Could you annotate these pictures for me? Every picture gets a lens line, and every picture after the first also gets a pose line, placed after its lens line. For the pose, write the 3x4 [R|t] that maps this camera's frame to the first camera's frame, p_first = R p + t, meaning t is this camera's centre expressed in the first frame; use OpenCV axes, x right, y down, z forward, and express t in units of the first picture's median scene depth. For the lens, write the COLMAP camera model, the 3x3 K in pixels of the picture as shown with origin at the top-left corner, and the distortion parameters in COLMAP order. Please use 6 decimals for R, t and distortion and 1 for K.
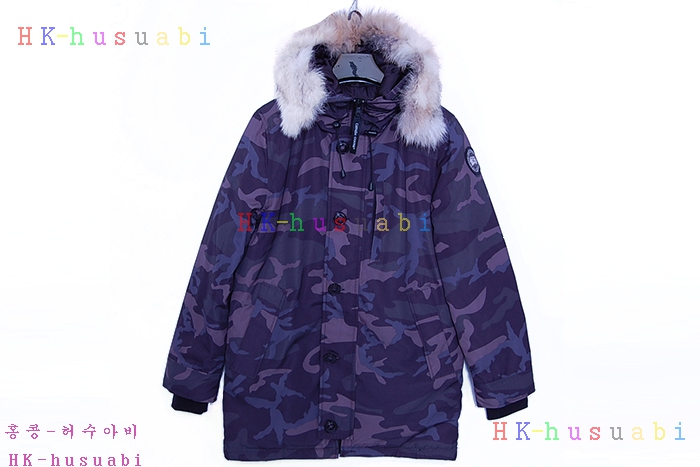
lens RADIAL K [[671.7, 0, 350.7], [0, 671.7, 233.9], [0, 0, 1]] dist [-0.005725, 0.000000]
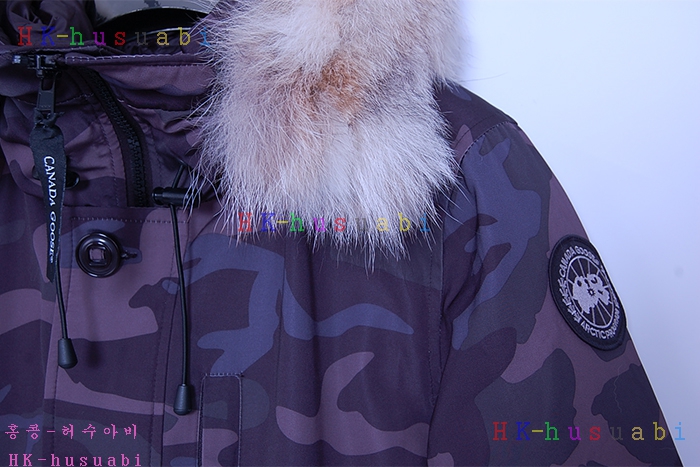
lens RADIAL K [[809.4, 0, 349.1], [0, 809.4, 234.0], [0, 0, 1]] dist [-0.060952, 0.000000]
pose [[0.969886, -0.031714, -0.241486, 0.170947], [-0.001041, 0.990938, -0.134319, -0.091605], [0.243557, 0.130526, 0.961063, 0.701469]]
